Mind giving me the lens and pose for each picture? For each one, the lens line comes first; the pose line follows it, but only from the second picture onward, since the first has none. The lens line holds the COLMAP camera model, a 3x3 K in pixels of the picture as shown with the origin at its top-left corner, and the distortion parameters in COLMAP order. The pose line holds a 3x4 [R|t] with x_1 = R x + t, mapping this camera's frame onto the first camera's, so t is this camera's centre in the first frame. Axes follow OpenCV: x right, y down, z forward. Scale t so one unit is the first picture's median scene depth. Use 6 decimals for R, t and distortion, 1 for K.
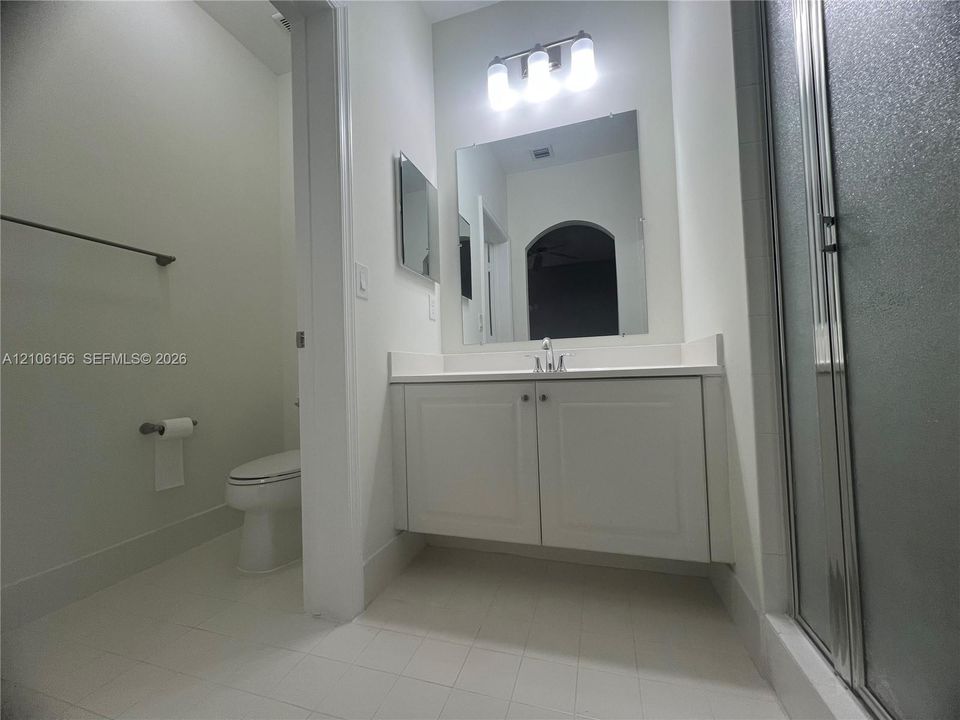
lens RADIAL K [[384.0, 0, 480.0], [0, 384.0, 360.0], [0, 0, 1]] dist [-0.000475, -0.000037]
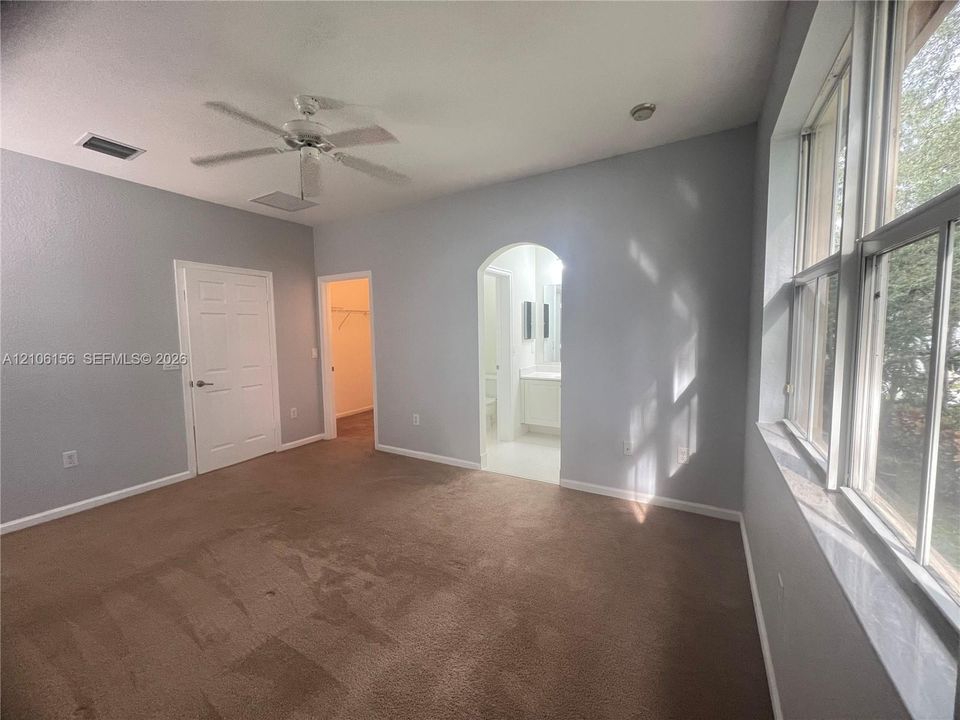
lens RADIAL K [[384.0, 0, 480.0], [0, 384.0, 360.0], [0, 0, 1]] dist [-0.000475, -0.000037]
pose [[0.975833, 0.040247, -0.214777, 0.127427], [-0.016285, 0.993553, 0.112193, -0.455444], [0.217908, -0.105984, 0.970198, -2.212695]]
